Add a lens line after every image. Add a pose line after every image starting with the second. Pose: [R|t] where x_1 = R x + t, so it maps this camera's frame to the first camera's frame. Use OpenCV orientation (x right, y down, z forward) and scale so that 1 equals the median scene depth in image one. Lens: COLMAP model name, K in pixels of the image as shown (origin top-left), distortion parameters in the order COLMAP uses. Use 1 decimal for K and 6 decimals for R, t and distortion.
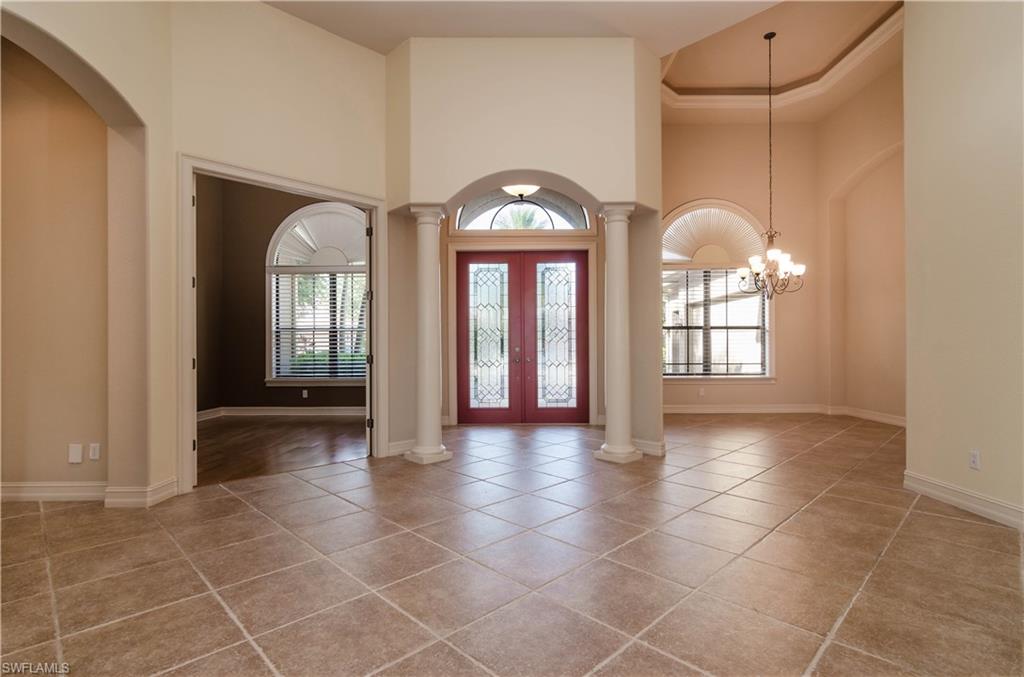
lens RADIAL K [[485.2, 0, 507.3], [0, 485.2, 339.8], [0, 0, 1]] dist [0.003015, -0.000353]
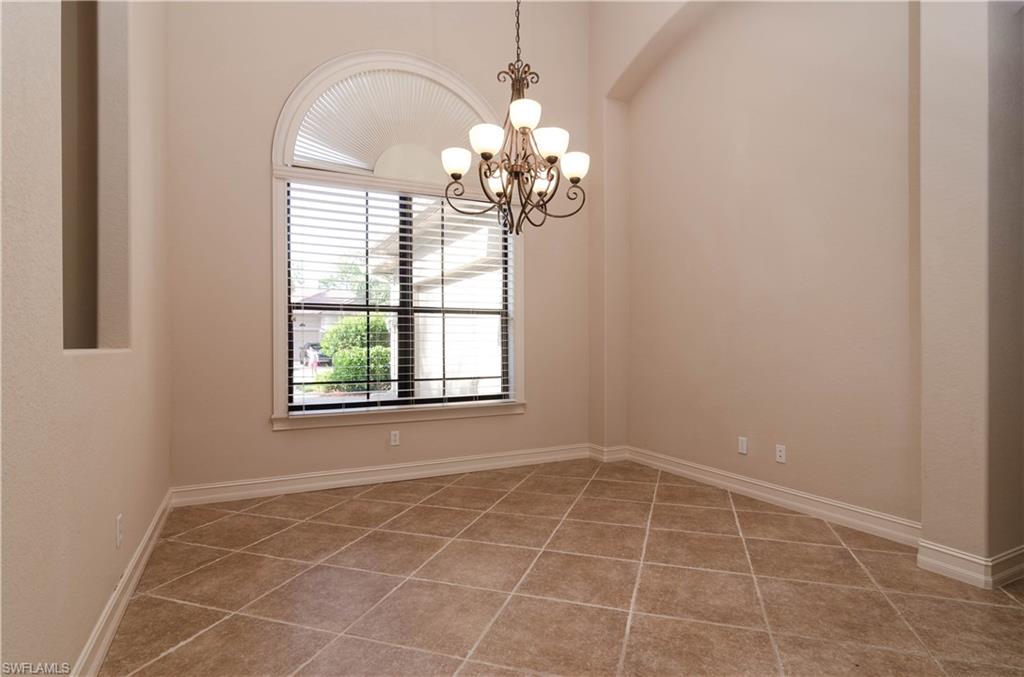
lens RADIAL K [[516.9, 0, 514.8], [0, 516.9, 339.0], [0, 0, 1]] dist [-0.004163, -0.000035]
pose [[0.880109, -0.006614, 0.474726, 0.256775], [0.002108, 0.999948, 0.010023, 0.000730], [-0.474767, -0.007821, 0.880077, 0.475721]]
